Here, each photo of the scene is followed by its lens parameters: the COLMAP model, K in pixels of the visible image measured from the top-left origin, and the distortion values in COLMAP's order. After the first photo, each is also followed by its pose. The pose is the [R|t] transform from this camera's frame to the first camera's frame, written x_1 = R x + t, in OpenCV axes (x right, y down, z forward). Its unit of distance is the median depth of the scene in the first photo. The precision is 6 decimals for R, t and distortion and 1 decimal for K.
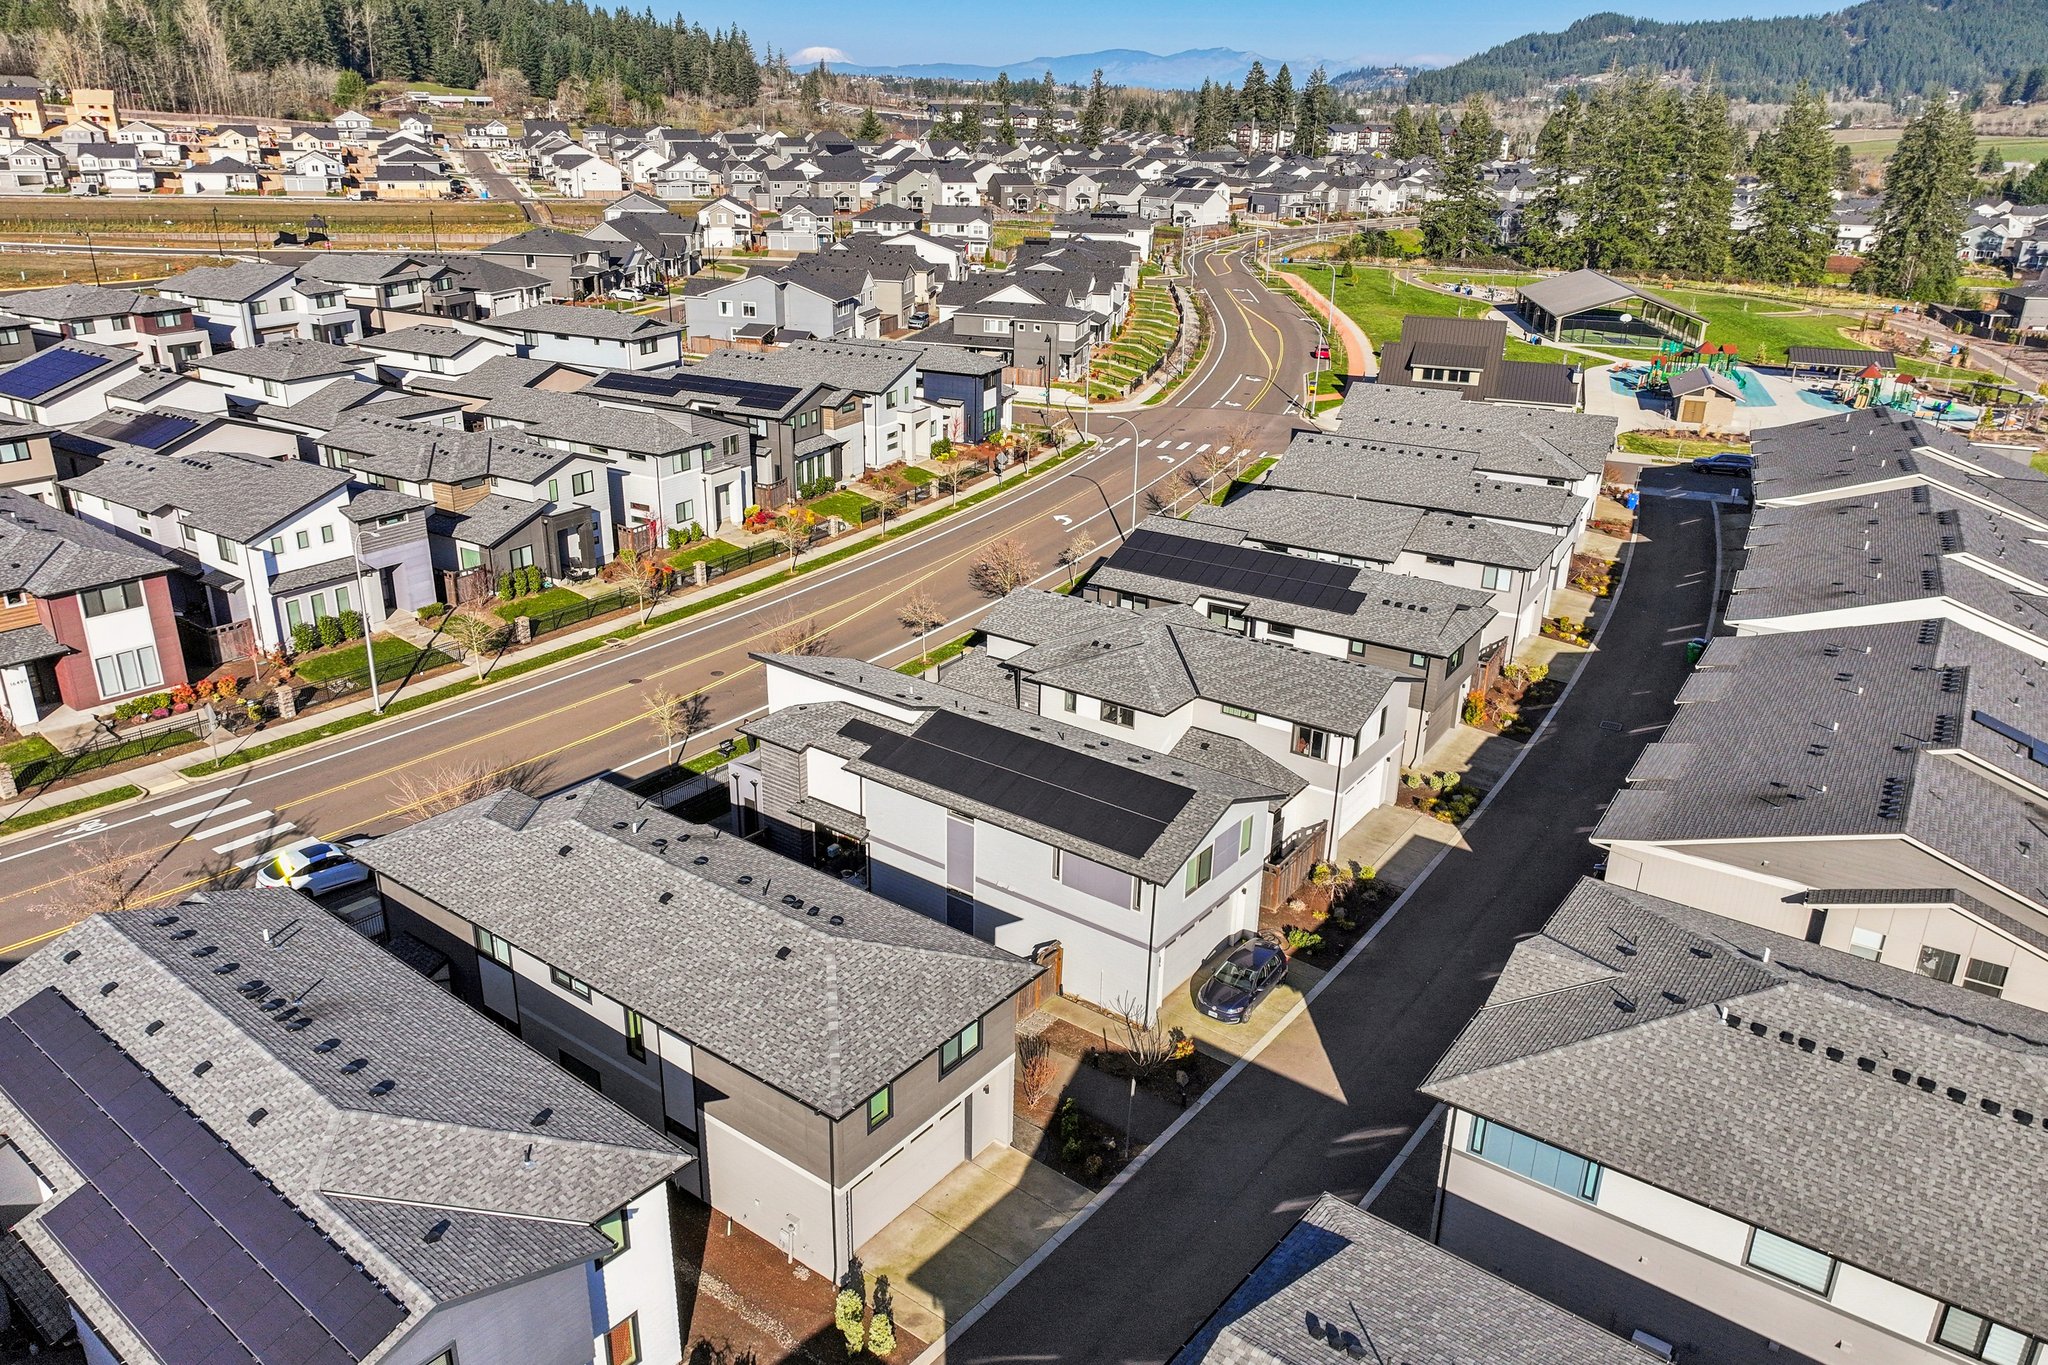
lens RADIAL K [[1480.6, 0, 1020.4], [0, 1480.6, 700.1], [0, 0, 1]] dist [0.004601, 0.006230]
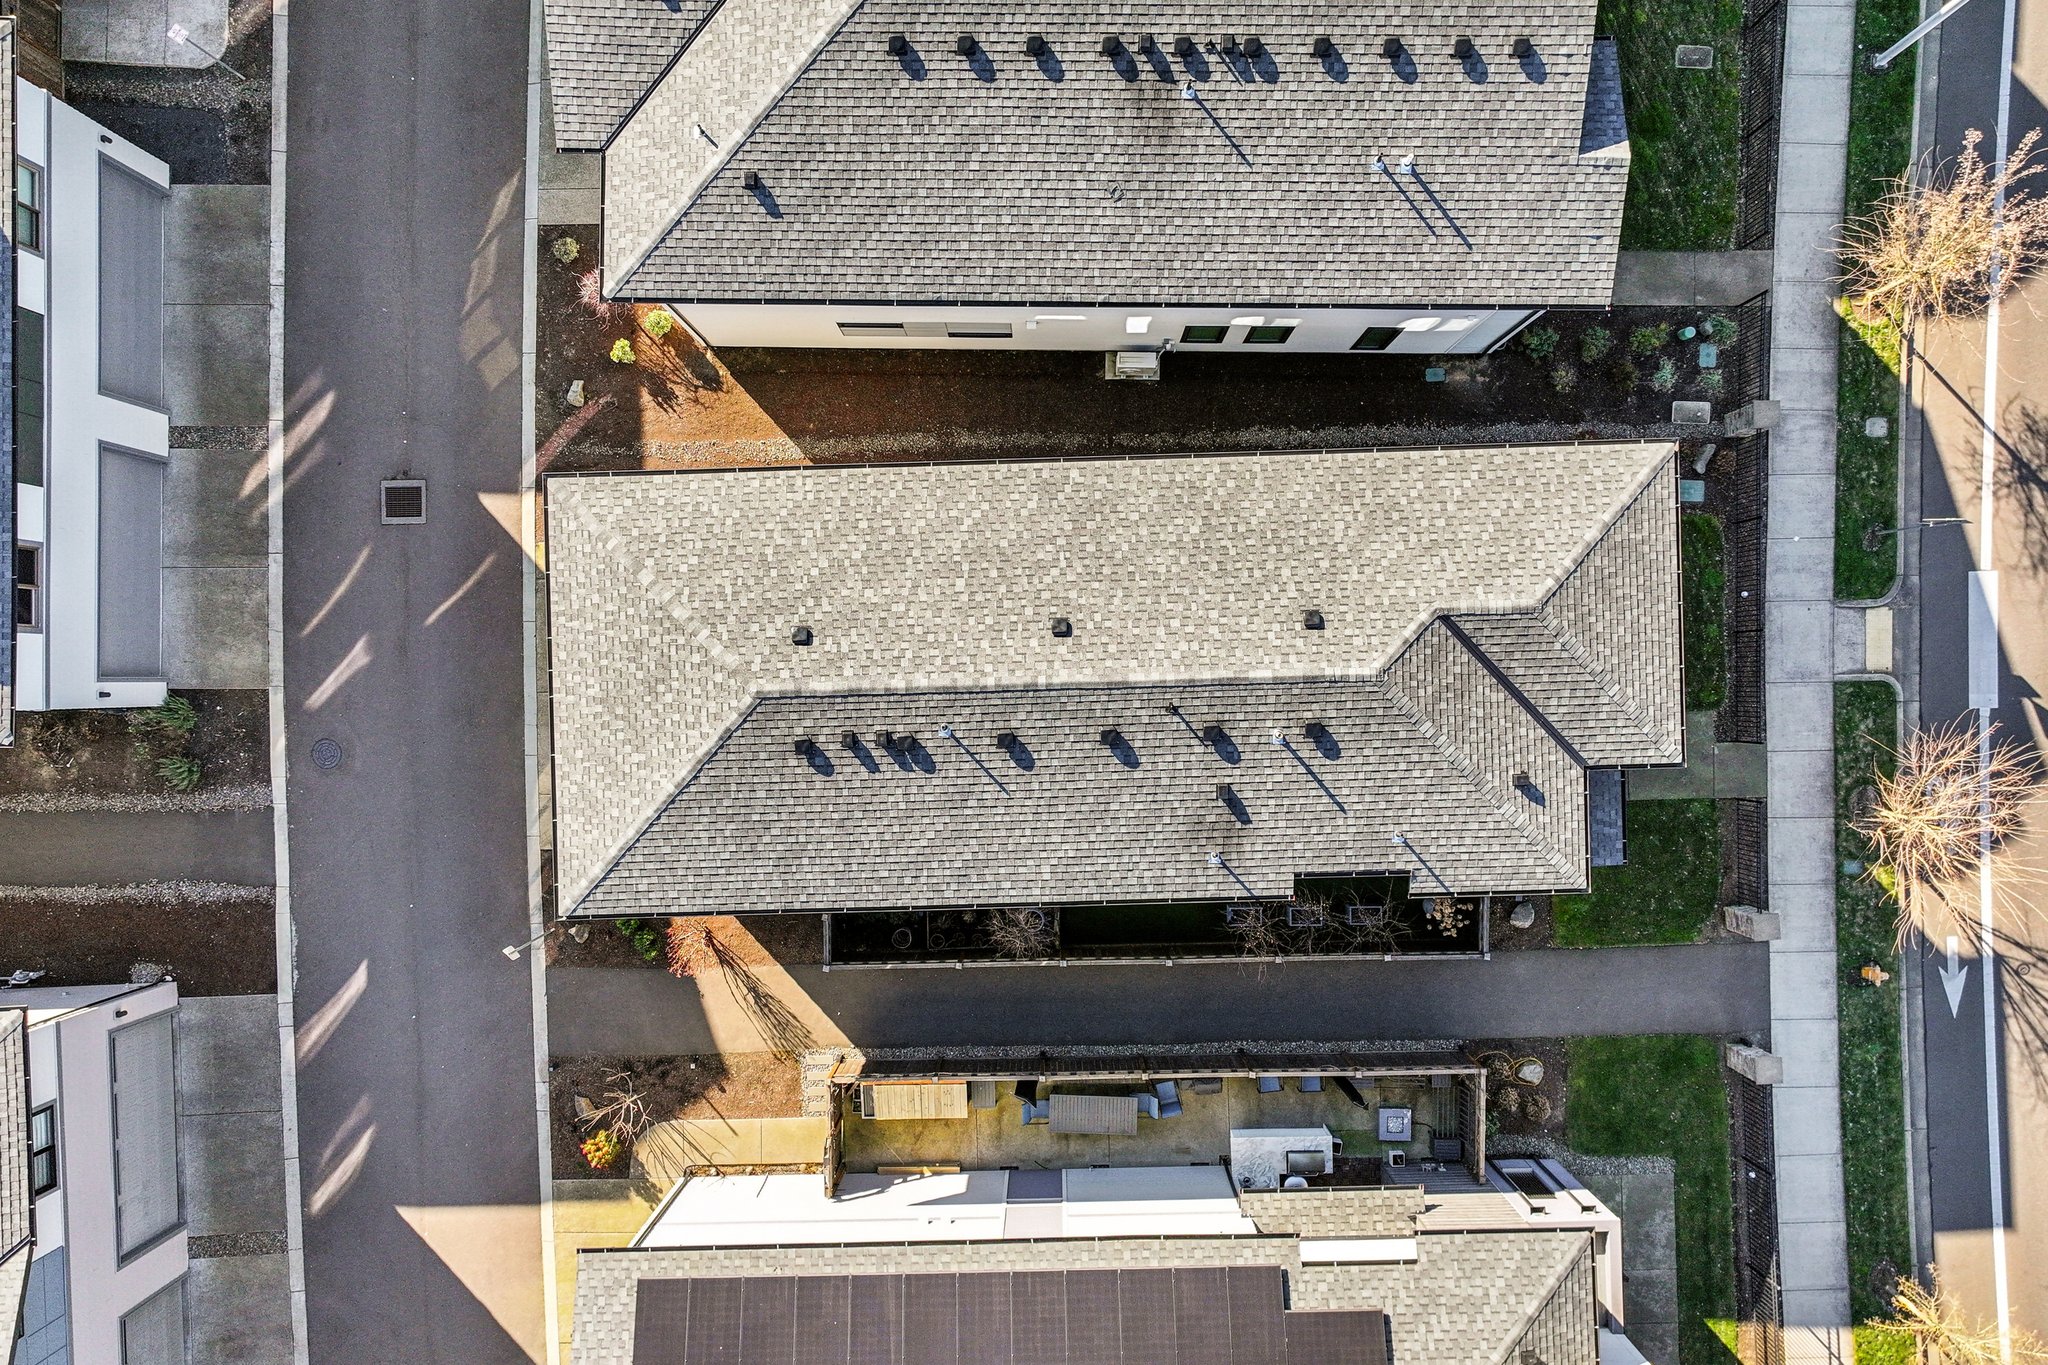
lens RADIAL K [[1448.0, 0, 1040.6], [0, 1448.0, 681.0], [0, 0, 1]] dist [0.001526, 0.009853]
pose [[-0.783580, 0.621245, -0.007596, -0.115380], [-0.234547, -0.284469, 0.929551, -0.241048], [0.575318, 0.730159, 0.368615, 0.422994]]
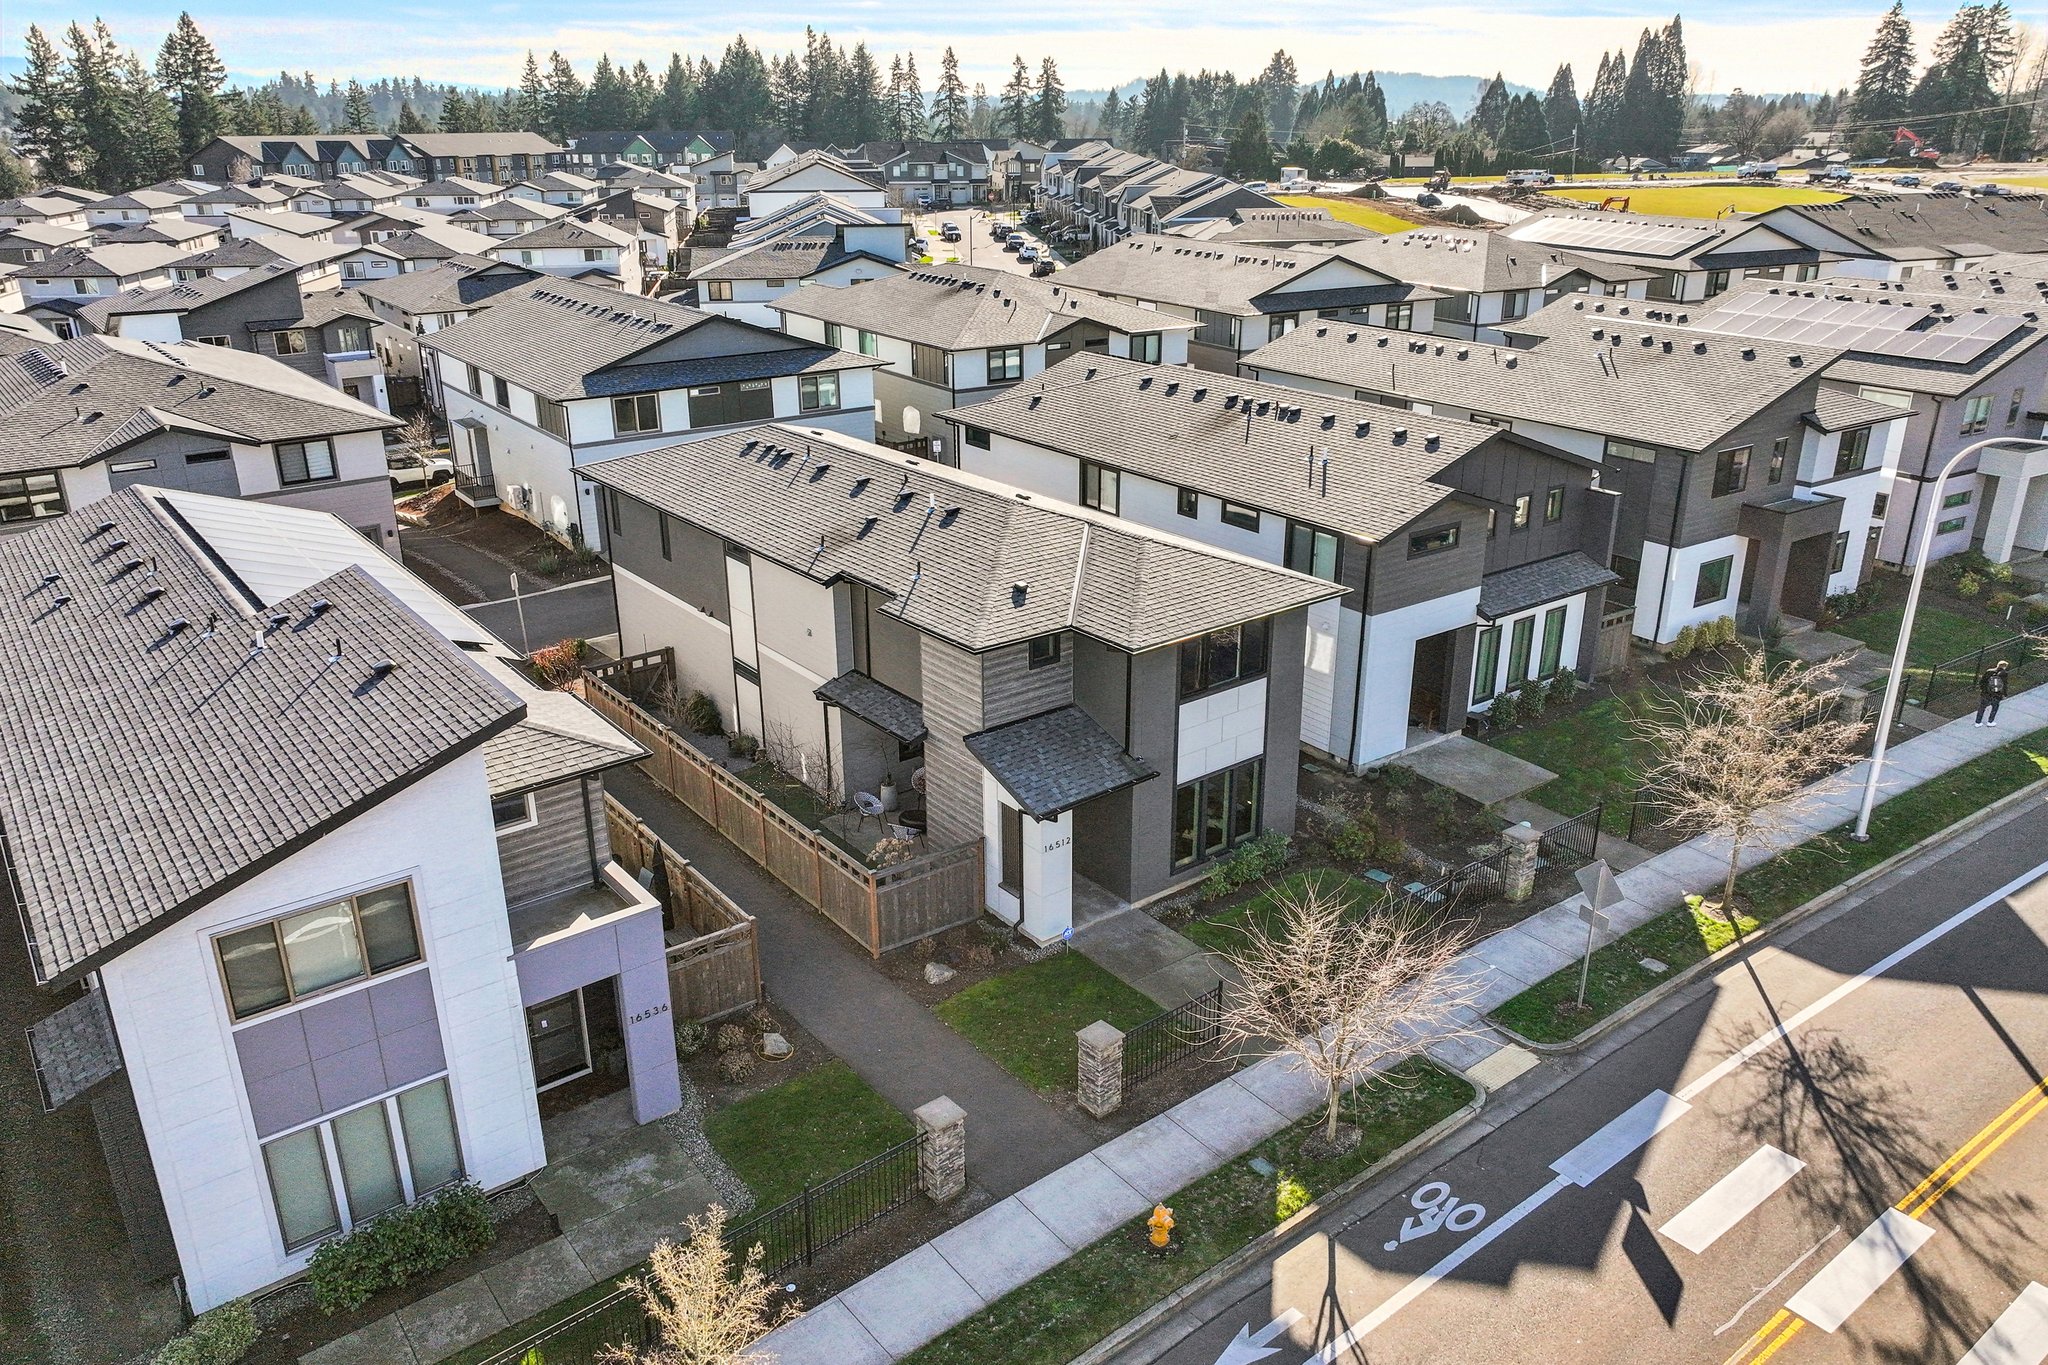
lens RADIAL K [[1448.0, 0, 1040.6], [0, 1448.0, 681.0], [0, 0, 1]] dist [0.001526, 0.009853]
pose [[-0.966994, -0.104800, 0.232248, -0.285991], [0.084278, 0.728636, 0.679696, -0.190985], [-0.240456, 0.676836, -0.695754, 0.906267]]
